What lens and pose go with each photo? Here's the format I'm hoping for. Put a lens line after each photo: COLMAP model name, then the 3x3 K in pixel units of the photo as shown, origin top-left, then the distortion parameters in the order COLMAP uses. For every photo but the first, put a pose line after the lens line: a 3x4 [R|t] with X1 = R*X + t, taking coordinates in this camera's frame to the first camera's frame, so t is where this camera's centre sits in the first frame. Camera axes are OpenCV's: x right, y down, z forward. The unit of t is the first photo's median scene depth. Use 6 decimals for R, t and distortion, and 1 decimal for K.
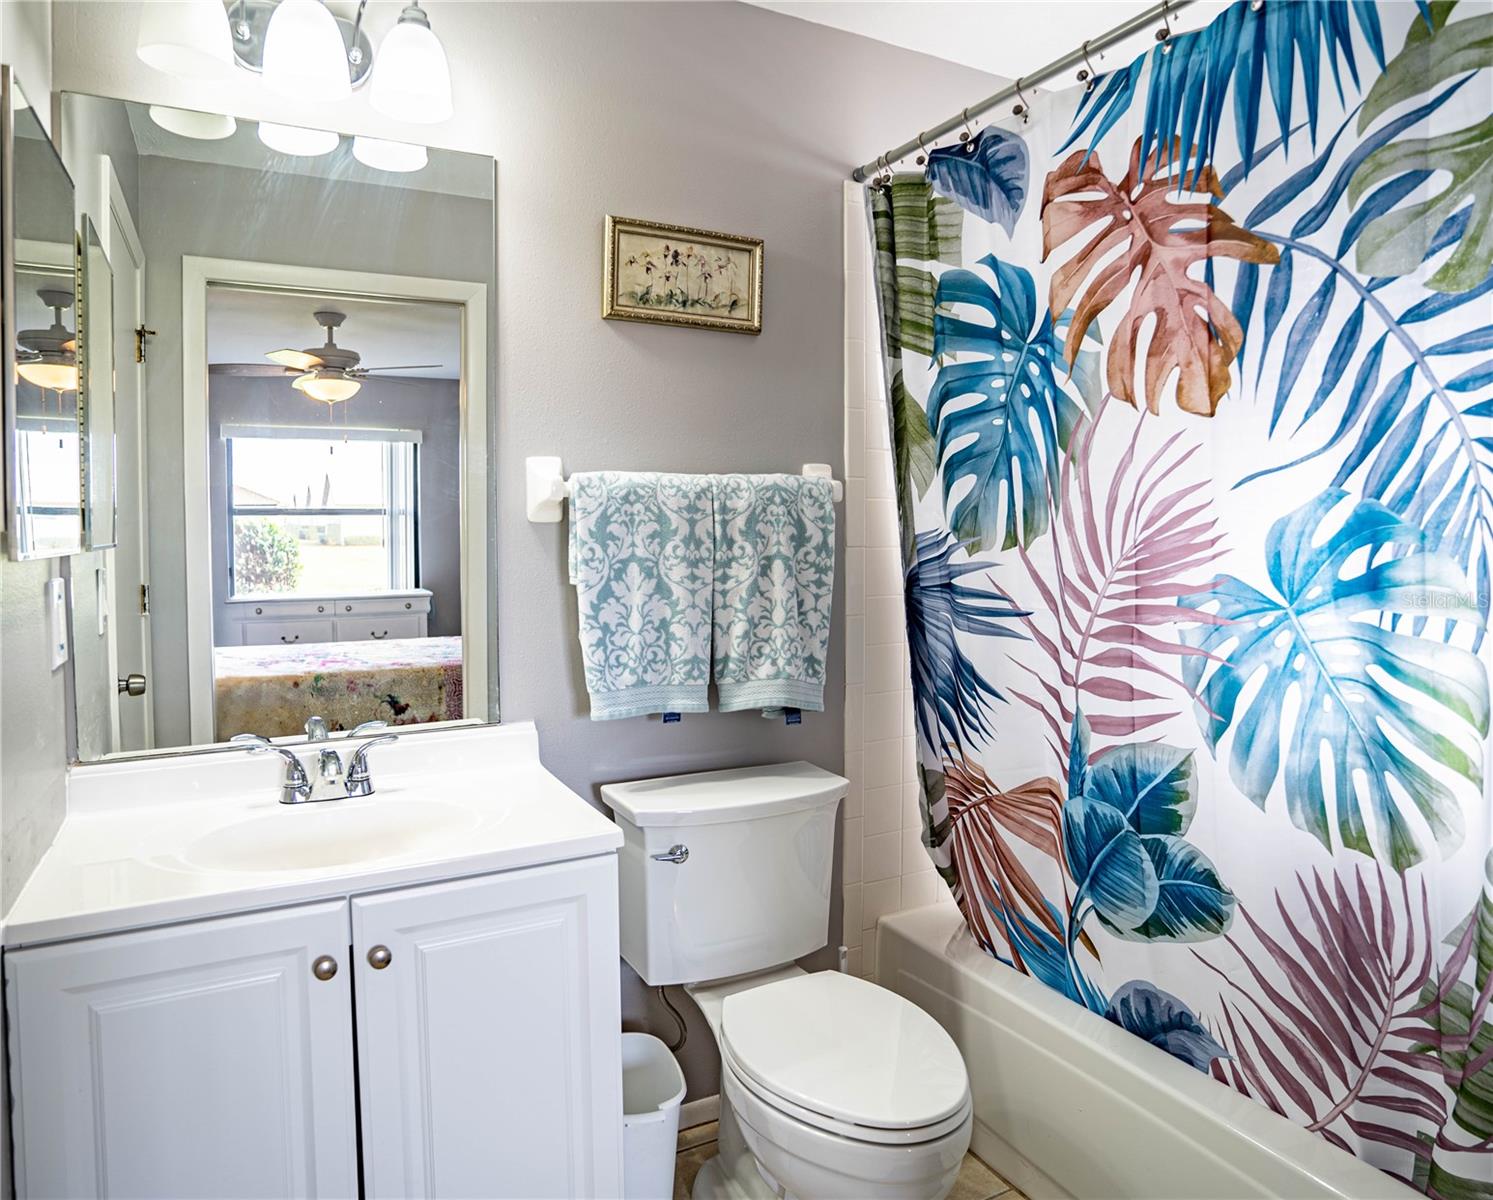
lens RADIAL K [[948.2, 0, 737.7], [0, 948.2, 547.8], [0, 0, 1]] dist [-0.029149, 0.017029]
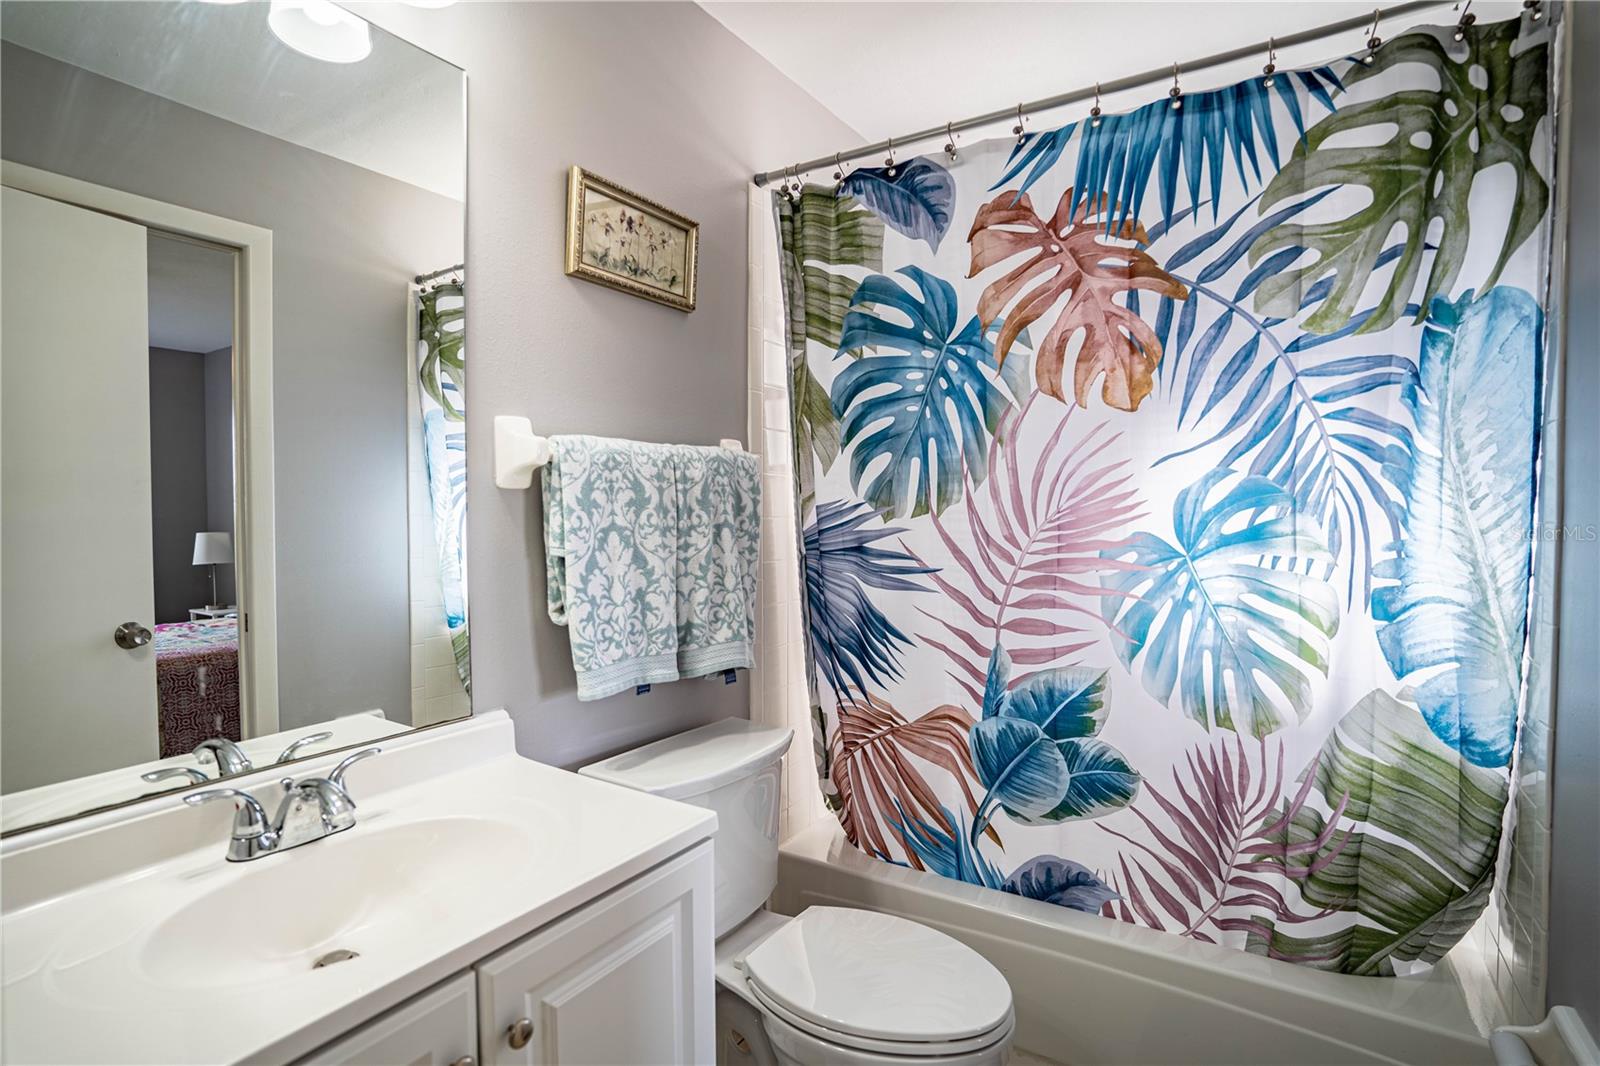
lens RADIAL K [[794.5, 0, 792.8], [0, 794.5, 524.5], [0, 0, 1]] dist [-0.045101, 0.015164]
pose [[0.877297, -0.008604, 0.479871, -0.381599], [0.009522, 0.999955, 0.000520, 0.010845], [-0.479854, 0.004113, 0.877339, 0.236088]]
